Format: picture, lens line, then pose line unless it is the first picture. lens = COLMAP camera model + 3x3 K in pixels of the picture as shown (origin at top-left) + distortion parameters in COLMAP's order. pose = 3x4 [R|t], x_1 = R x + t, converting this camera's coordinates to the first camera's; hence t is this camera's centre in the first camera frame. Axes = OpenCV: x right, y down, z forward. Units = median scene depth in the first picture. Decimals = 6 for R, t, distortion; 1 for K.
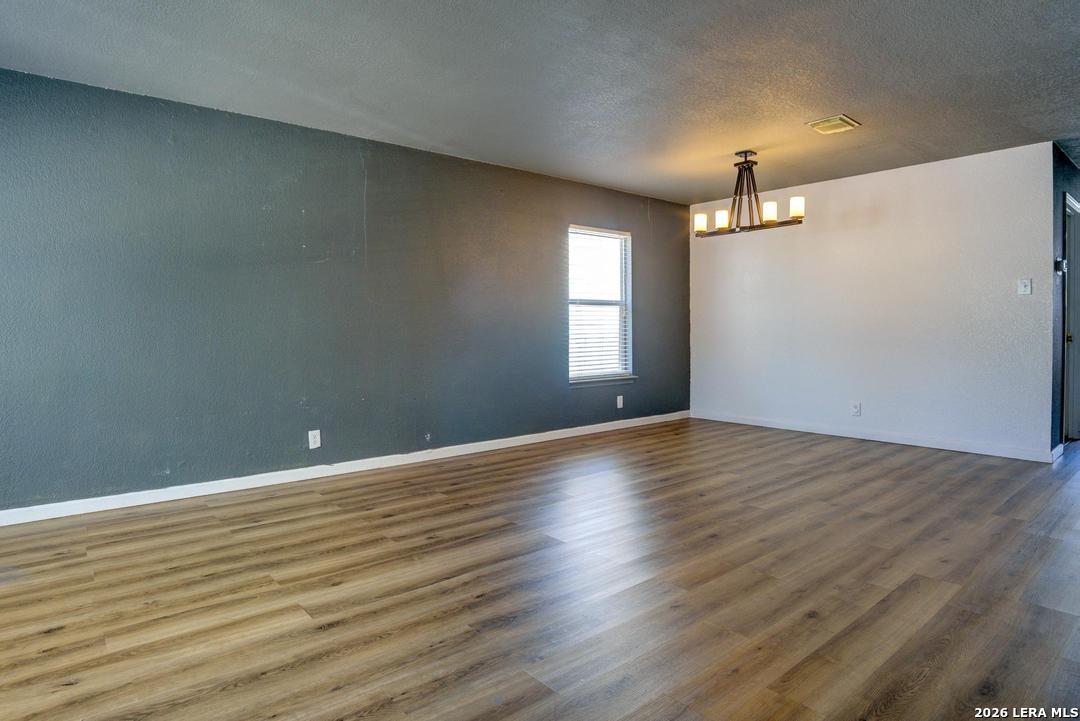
lens RADIAL K [[605.1, 0, 537.0], [0, 605.1, 352.8], [0, 0, 1]] dist [-0.048762, 0.006009]
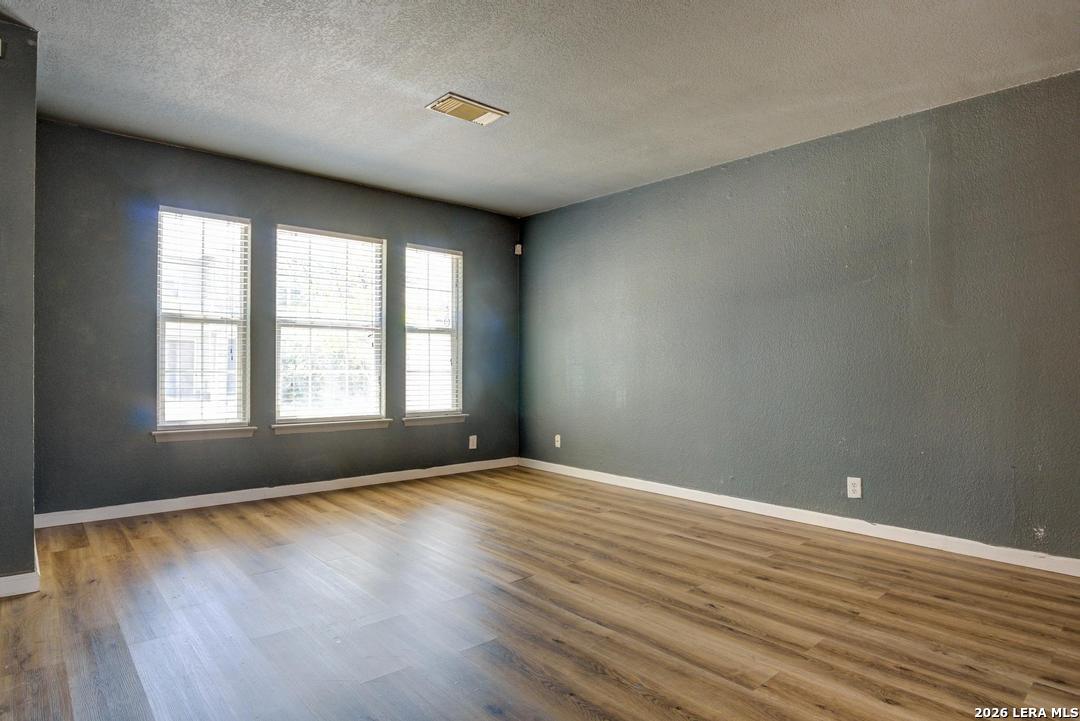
lens RADIAL K [[605.1, 0, 535.5], [0, 605.1, 361.4], [0, 0, 1]] dist [-0.048762, 0.006009]
pose [[0.036687, 0.008908, -0.999287, 0.867034], [-0.045710, 0.998929, 0.007226, -0.041703], [0.998281, 0.045412, 0.037055, 0.933614]]
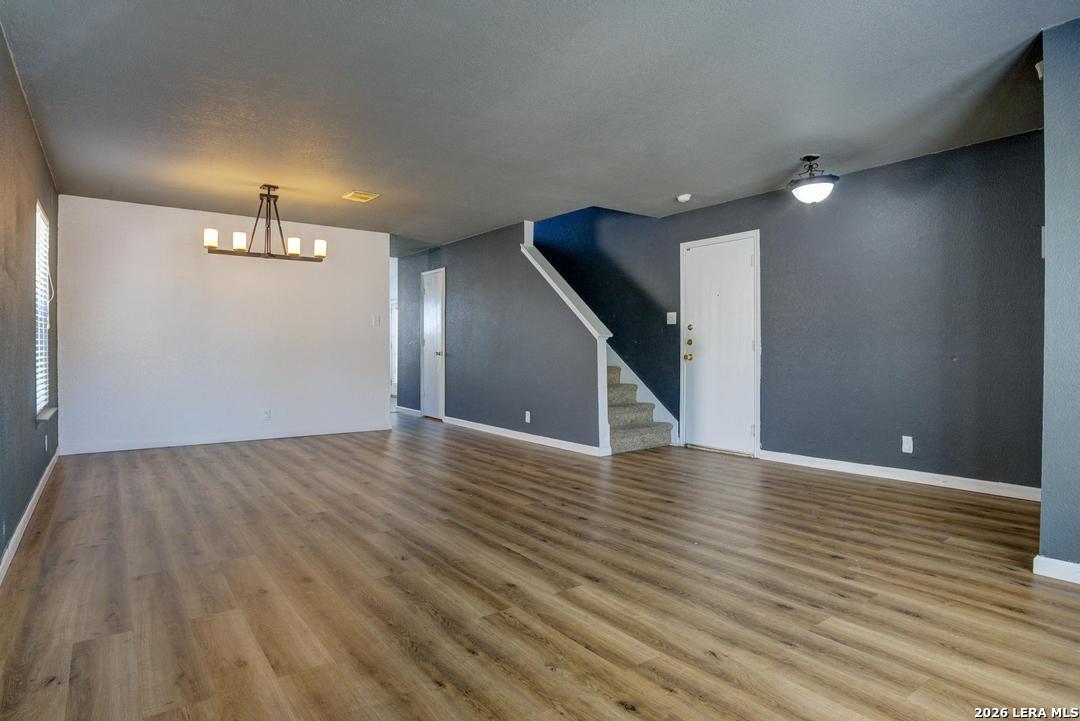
lens RADIAL K [[605.1, 0, 536.6], [0, 605.1, 354.2], [0, 0, 1]] dist [-0.048762, 0.006009]
pose [[0.052443, -0.008358, 0.998589, -1.504484], [0.036923, 0.999297, 0.006425, -0.030175], [-0.997941, 0.036534, 0.052715, 0.954803]]
